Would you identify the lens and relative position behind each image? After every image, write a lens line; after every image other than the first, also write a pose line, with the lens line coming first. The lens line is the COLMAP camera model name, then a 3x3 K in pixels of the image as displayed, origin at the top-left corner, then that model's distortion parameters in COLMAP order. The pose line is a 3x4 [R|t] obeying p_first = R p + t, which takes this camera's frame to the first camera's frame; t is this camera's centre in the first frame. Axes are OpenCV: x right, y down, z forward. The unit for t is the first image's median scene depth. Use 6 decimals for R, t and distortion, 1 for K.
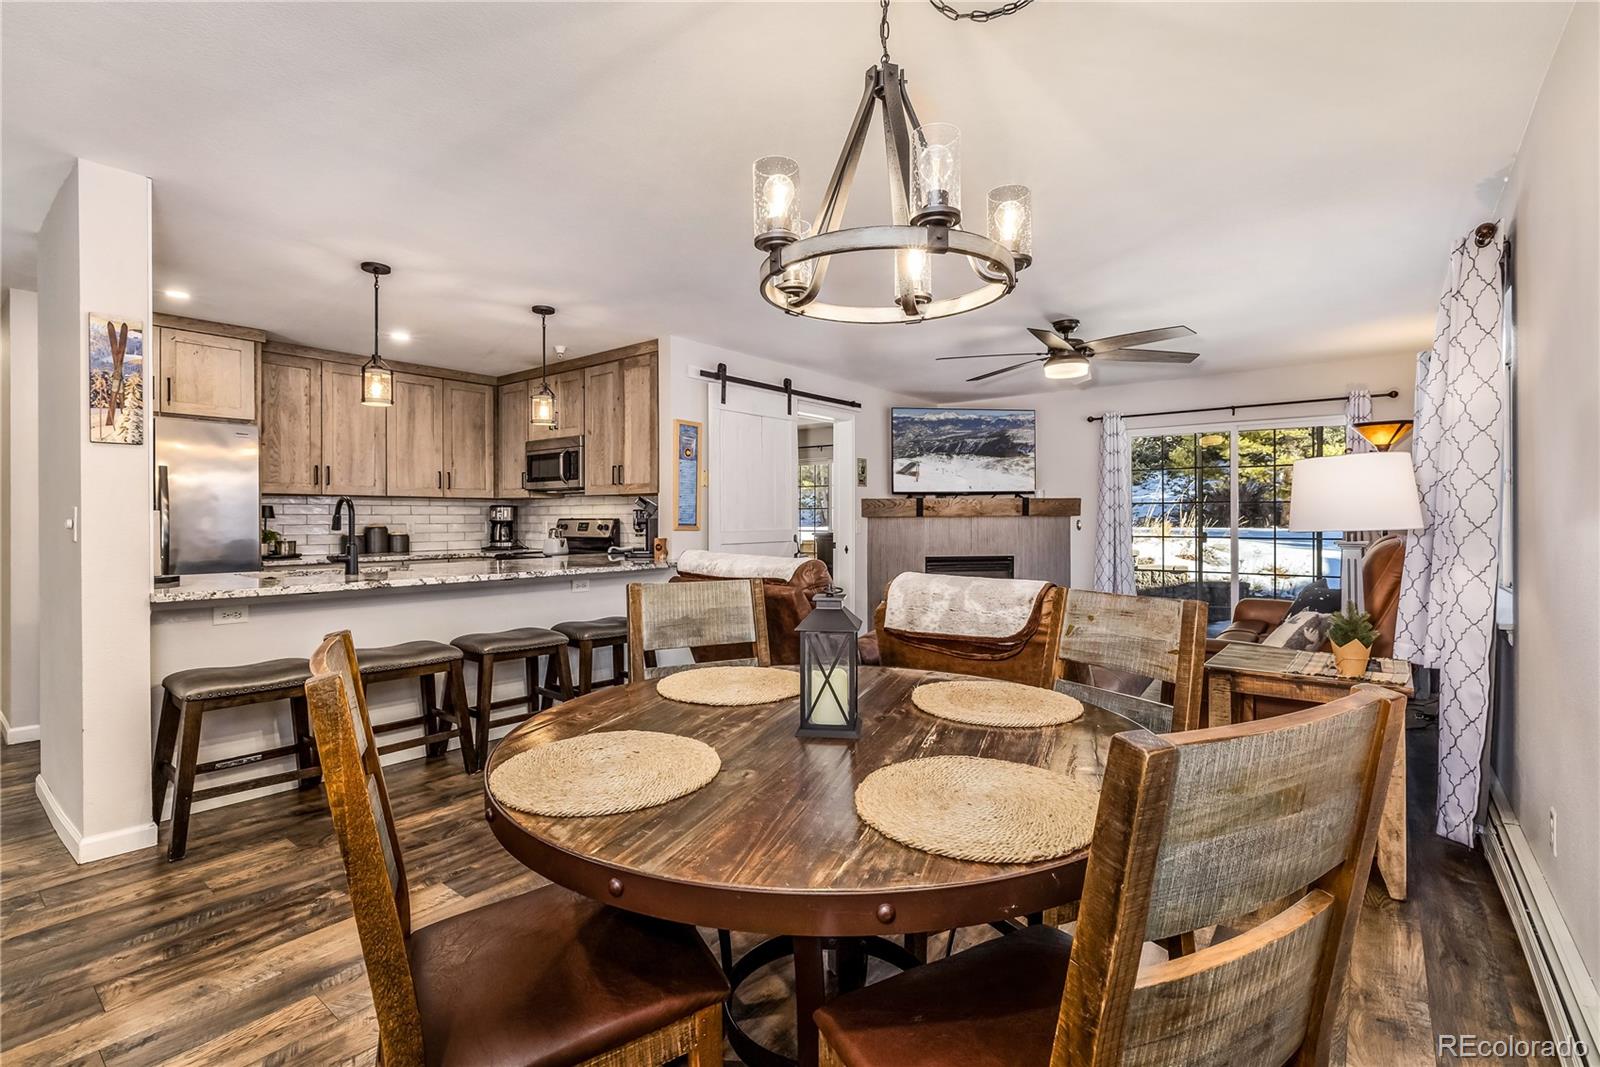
lens RADIAL K [[731.6, 0, 799.0], [0, 731.6, 517.6], [0, 0, 1]] dist [-0.002504, 0.000907]
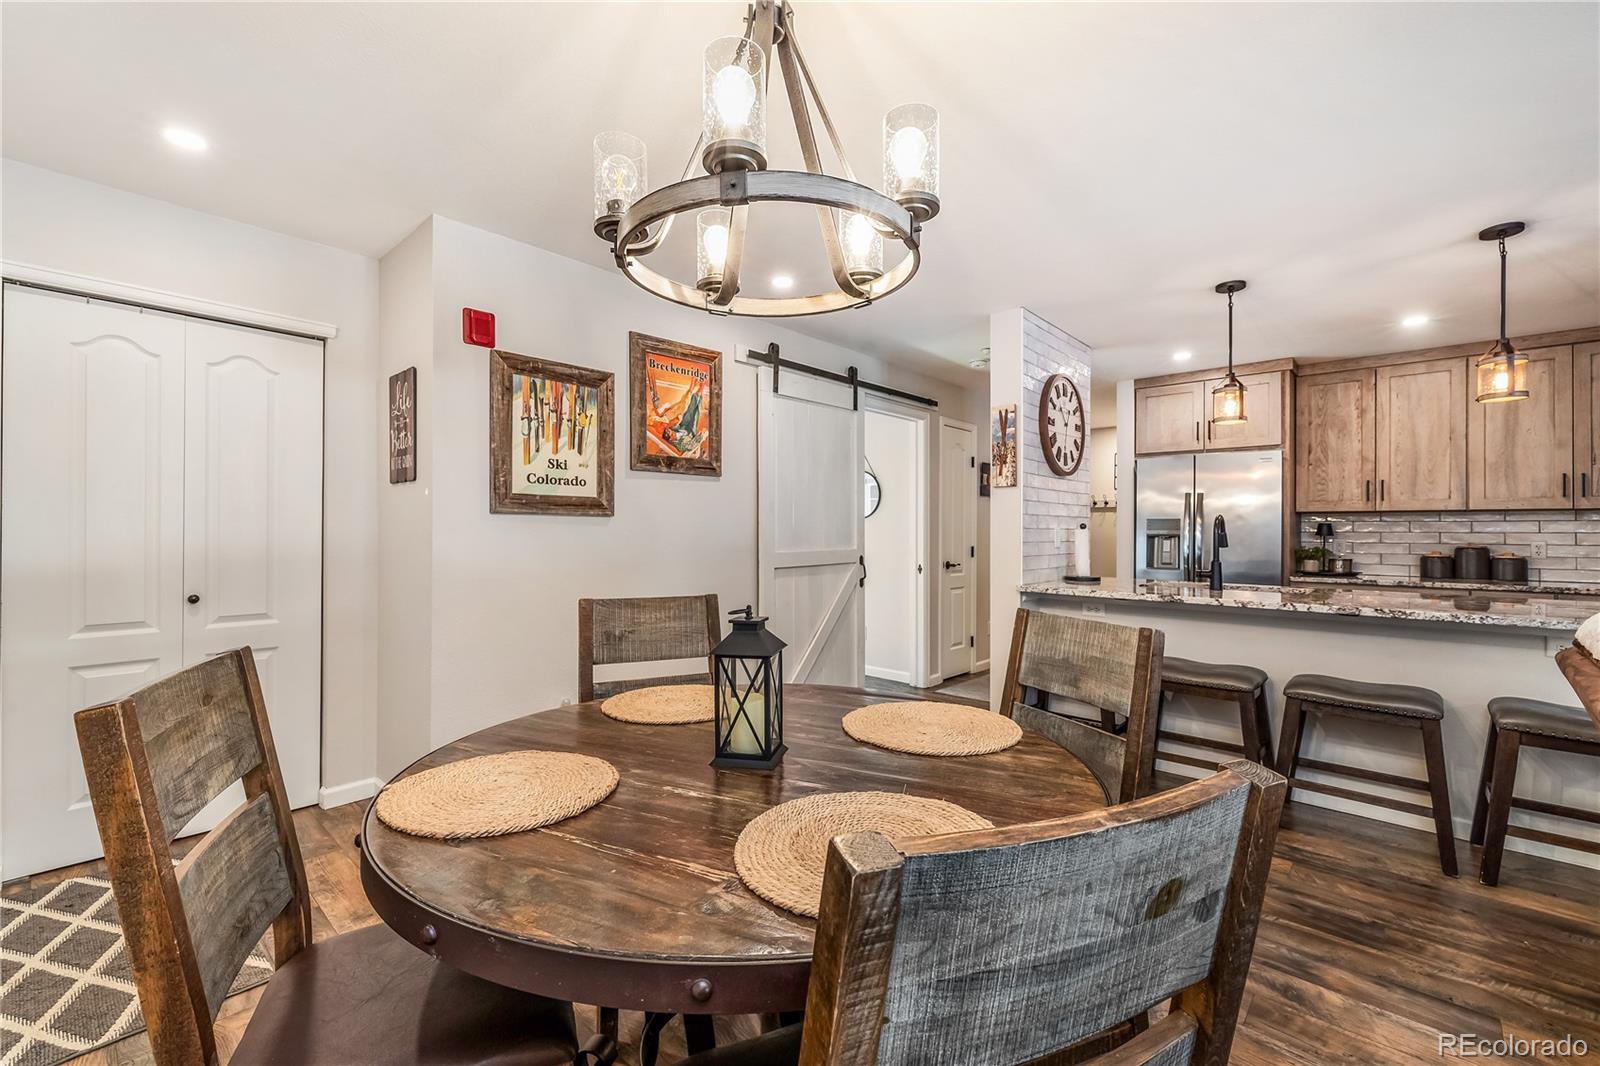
lens RADIAL K [[676.4, 0, 792.2], [0, 676.4, 525.0], [0, 0, 1]] dist [-0.002600, 0.001161]
pose [[-0.077430, -0.008144, -0.996965, 0.251862], [-0.005237, 0.999956, -0.007762, -0.002615], [0.996984, 0.004621, -0.077469, 0.305705]]
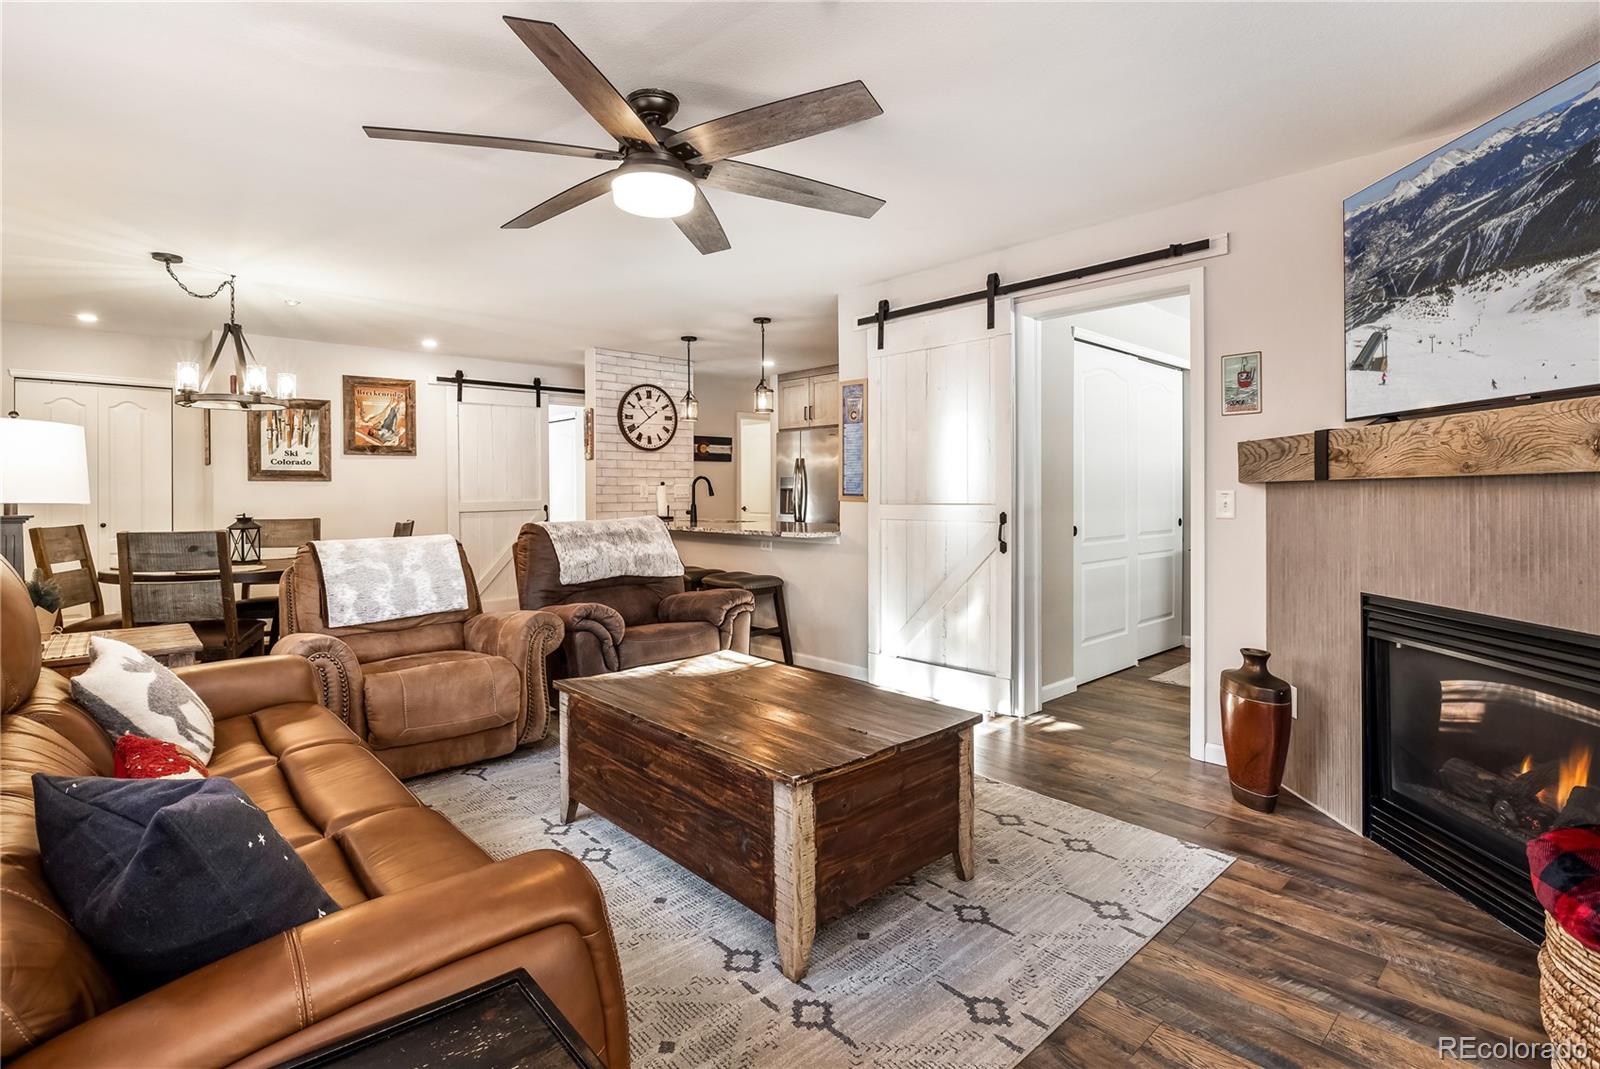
lens RADIAL K [[773.6, 0, 800.6], [0, 773.6, 494.5], [0, 0, 1]] dist [-0.017901, 0.002970]
pose [[-0.148230, 0.006747, -0.988930, 0.726524], [0.004650, 0.999970, 0.006125, 0.002391], [0.988942, -0.003691, -0.148257, 0.974286]]
